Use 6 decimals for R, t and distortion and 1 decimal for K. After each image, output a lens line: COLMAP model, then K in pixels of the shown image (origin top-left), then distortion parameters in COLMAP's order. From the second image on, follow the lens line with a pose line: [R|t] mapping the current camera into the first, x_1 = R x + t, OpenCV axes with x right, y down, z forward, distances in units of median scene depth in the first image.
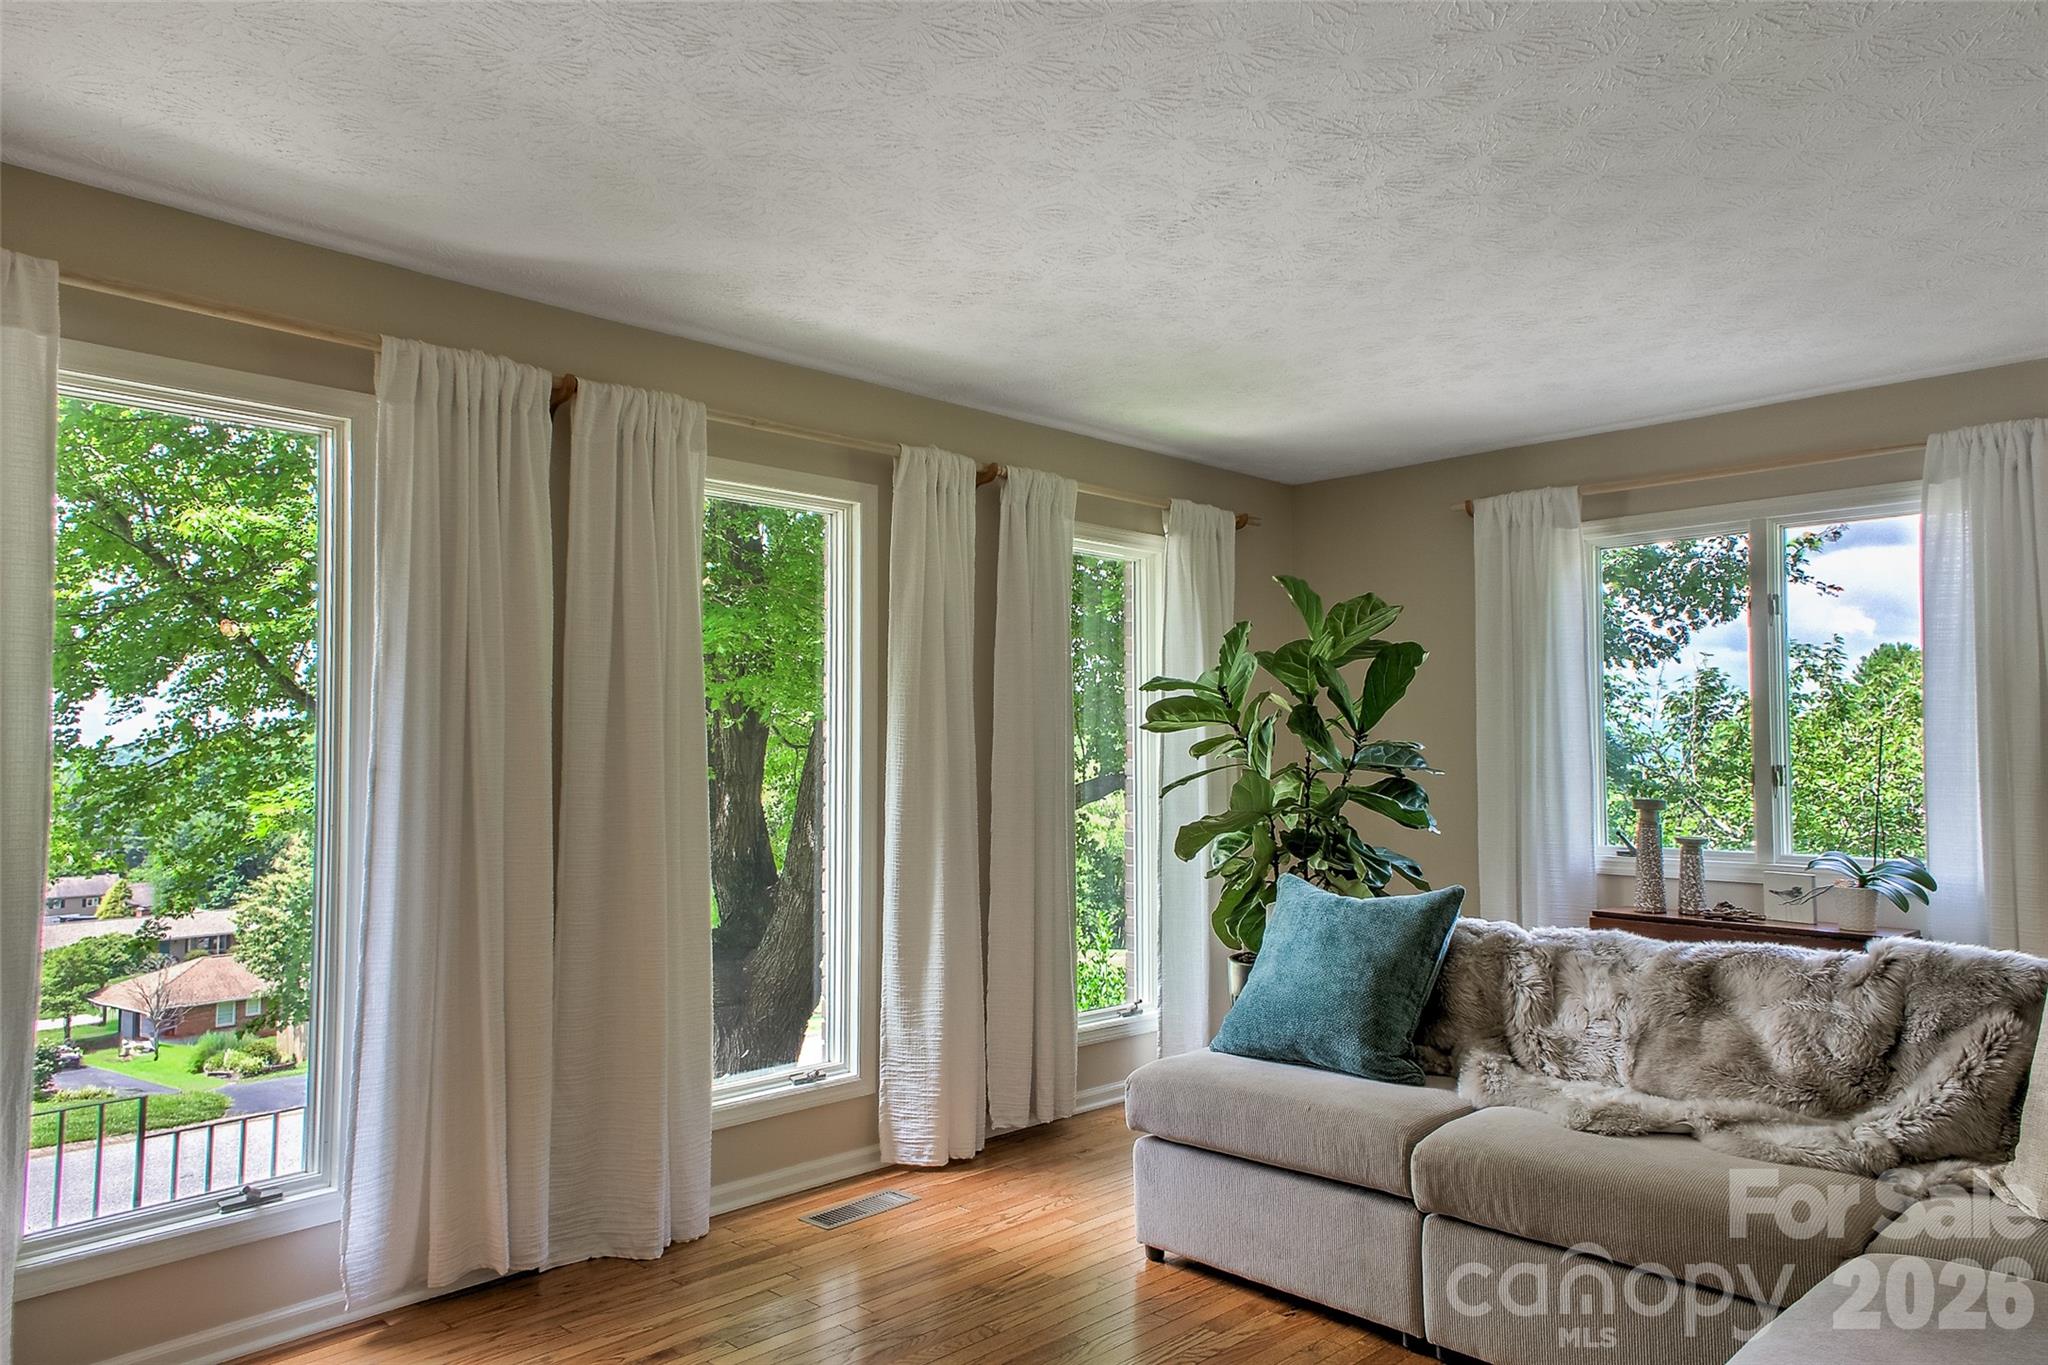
lens RADIAL K [[1393.3, 0, 1031.2], [0, 1393.3, 667.0], [0, 0, 1]] dist [0.002080, 0.011584]
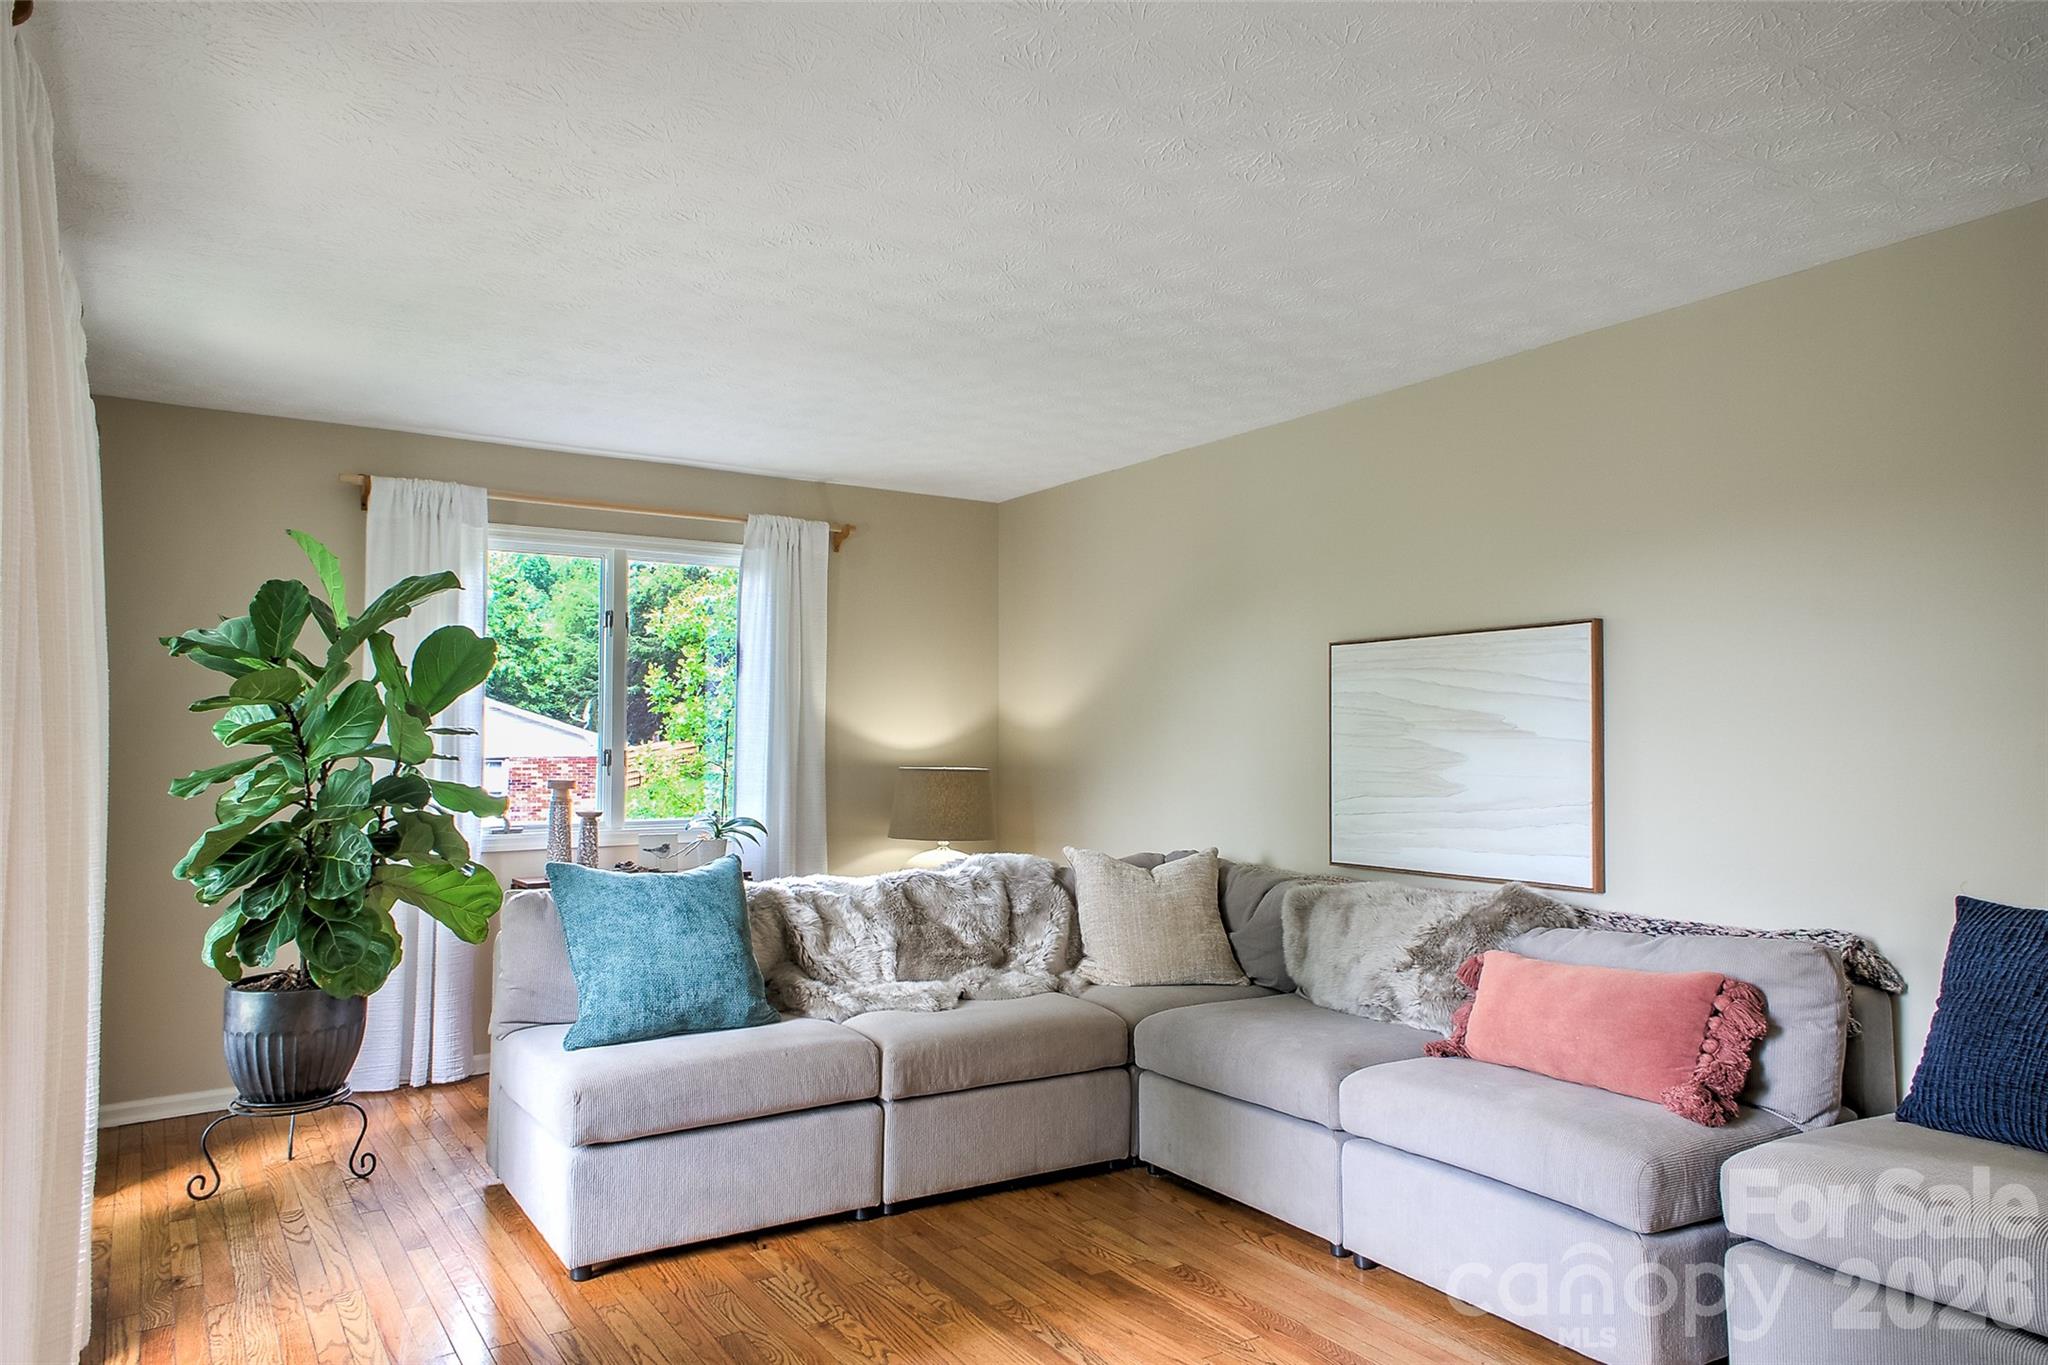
lens RADIAL K [[1341.9, 0, 1038.3], [0, 1341.9, 684.2], [0, 0, 1]] dist [0.084075, 0.011846]
pose [[0.228598, 0.037904, 0.972783, -0.811824], [-0.063457, 0.997697, -0.023963, 0.026613], [-0.971451, -0.056252, 0.230476, 0.539262]]
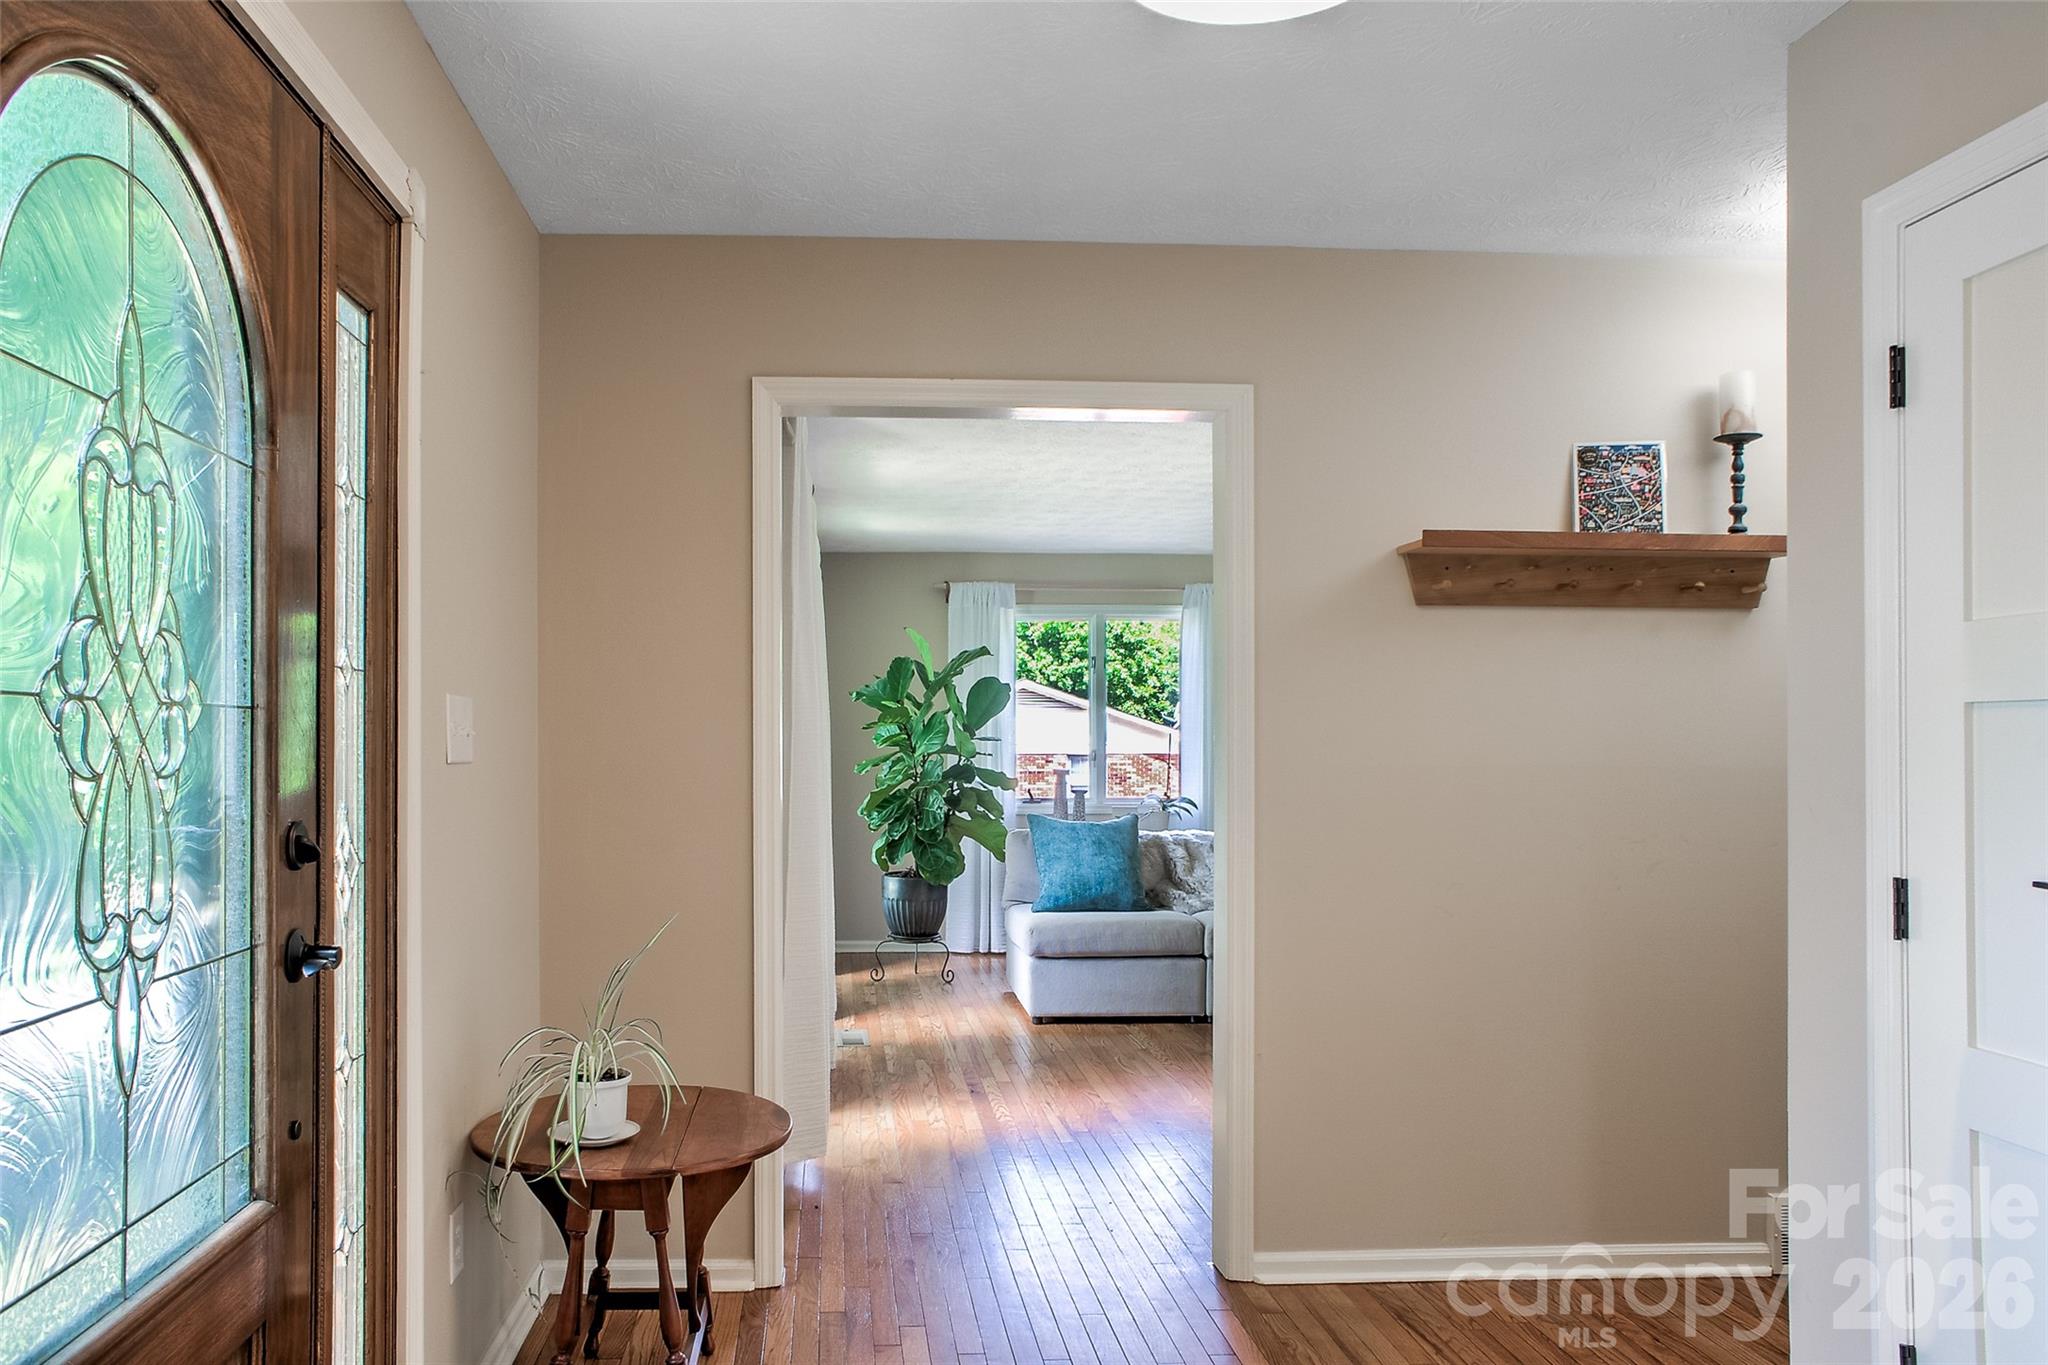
lens RADIAL K [[1393.3, 0, 1020.9], [0, 1393.3, 702.4], [0, 0, 1]] dist [0.002080, 0.011584]
pose [[0.624794, 0.015490, 0.780636, -1.425260], [-0.046049, 0.998794, 0.017038, -0.026099], [-0.779430, -0.046593, 0.624754, -0.091689]]
